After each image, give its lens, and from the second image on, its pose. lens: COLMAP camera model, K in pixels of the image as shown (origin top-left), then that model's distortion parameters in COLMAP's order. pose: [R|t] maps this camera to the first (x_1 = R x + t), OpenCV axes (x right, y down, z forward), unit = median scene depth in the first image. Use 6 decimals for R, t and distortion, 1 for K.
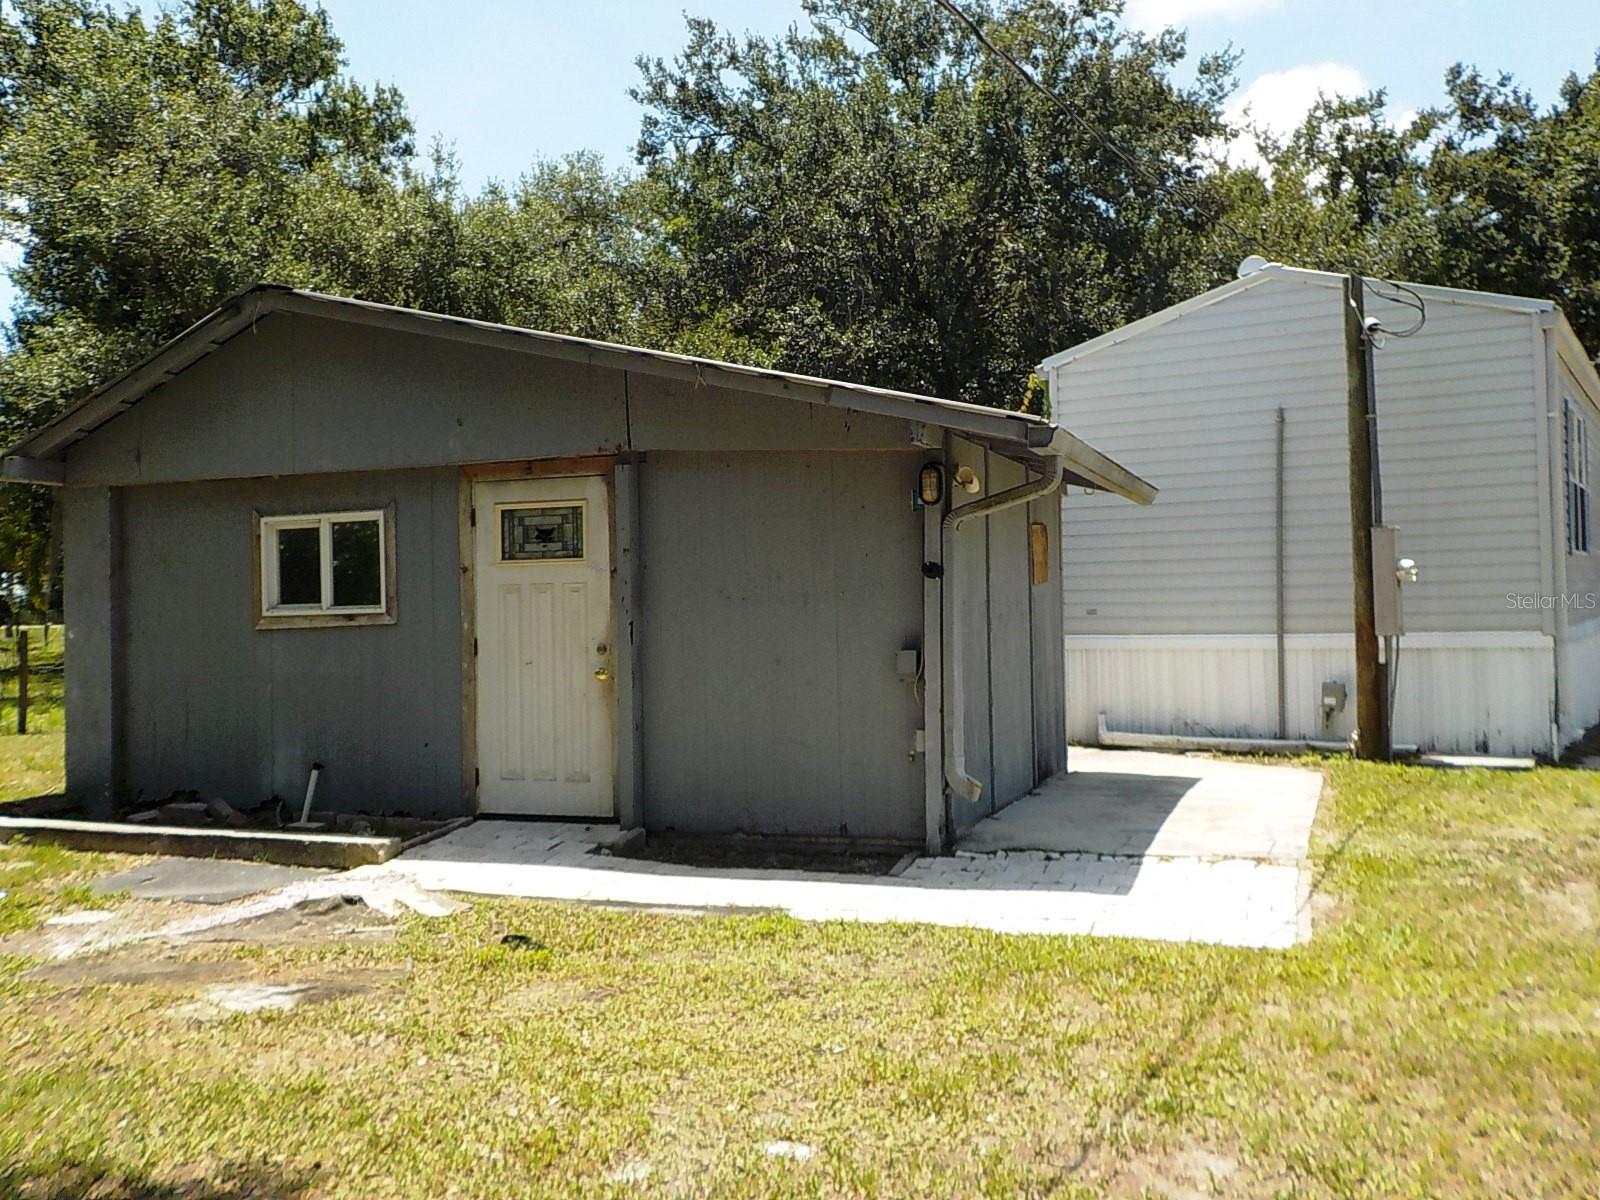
lens RADIAL K [[1666.6, 0, 800.0], [0, 1666.6, 600.0], [0, 0, 1]] dist [-0.022619, 0.007609]
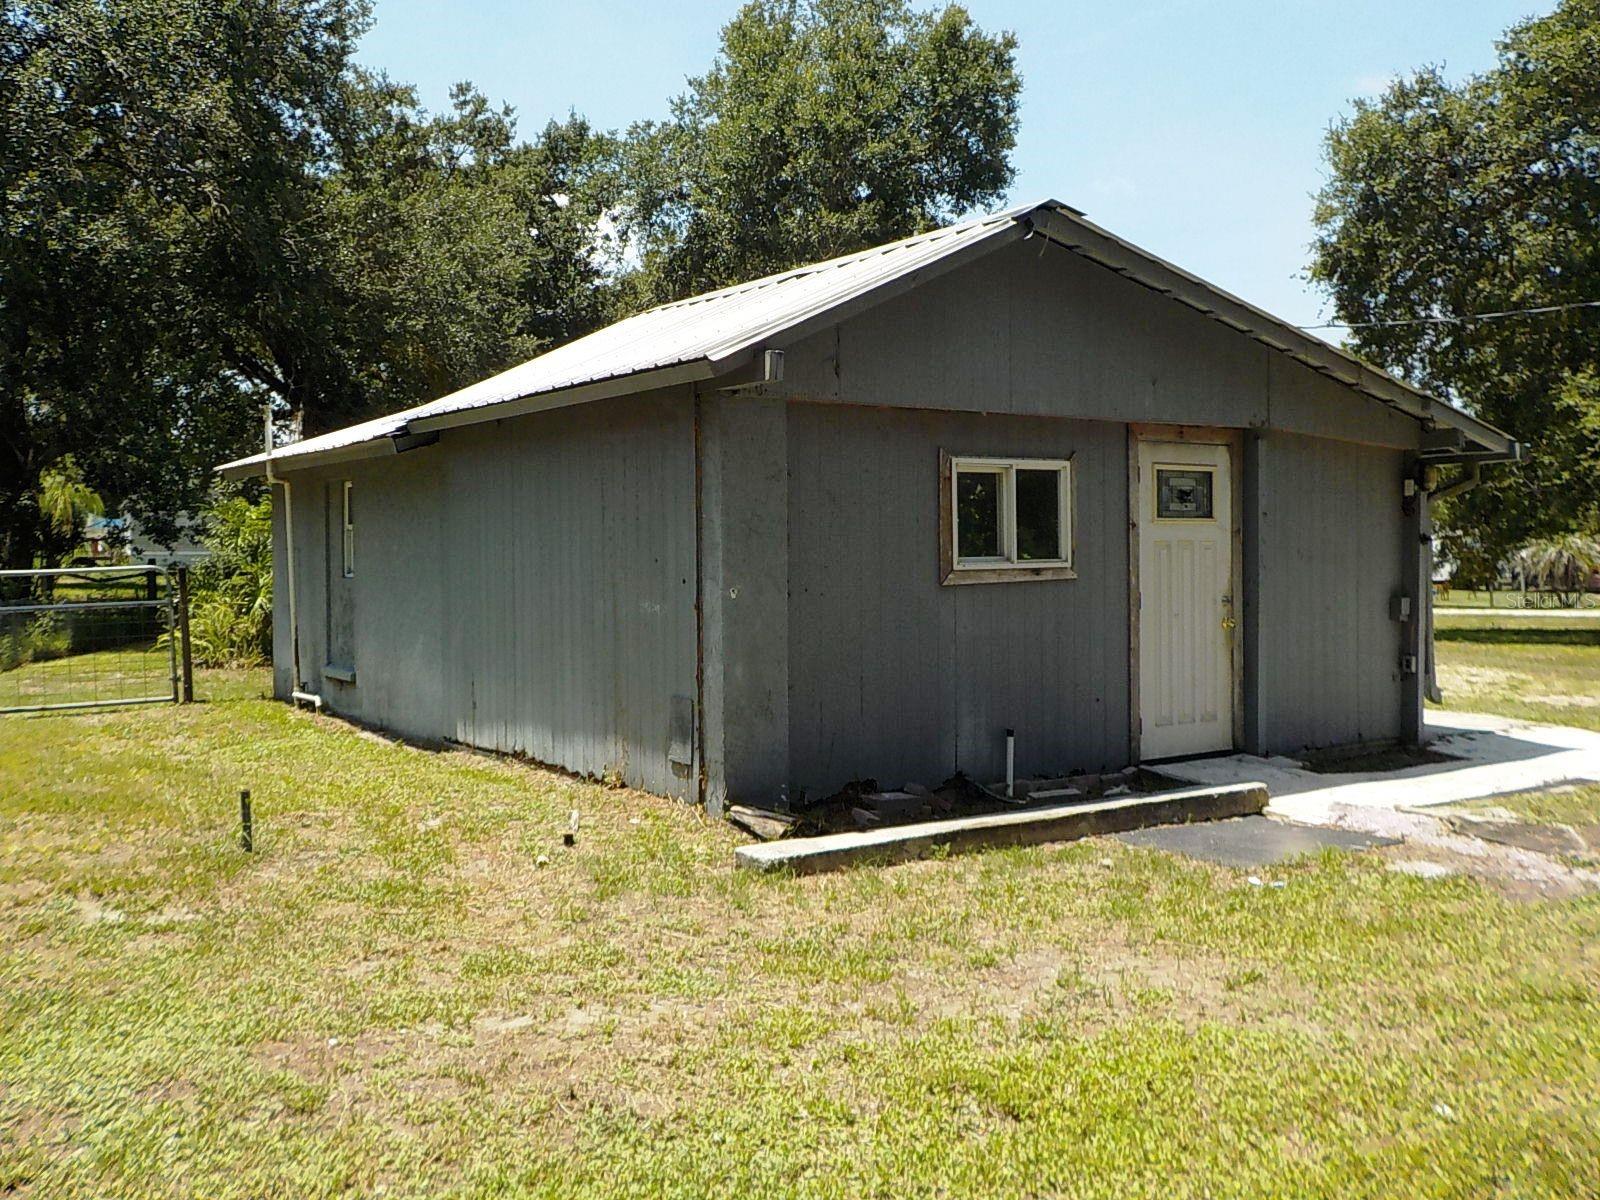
lens RADIAL K [[1666.6, 0, 800.0], [0, 1666.6, 600.0], [0, 0, 1]] dist [-0.022619, 0.007609]
pose [[0.498597, -0.008476, 0.866793, -1.191195], [-0.003223, 0.999927, 0.011632, 0.016497], [-0.866828, -0.008593, 0.498533, 0.667186]]
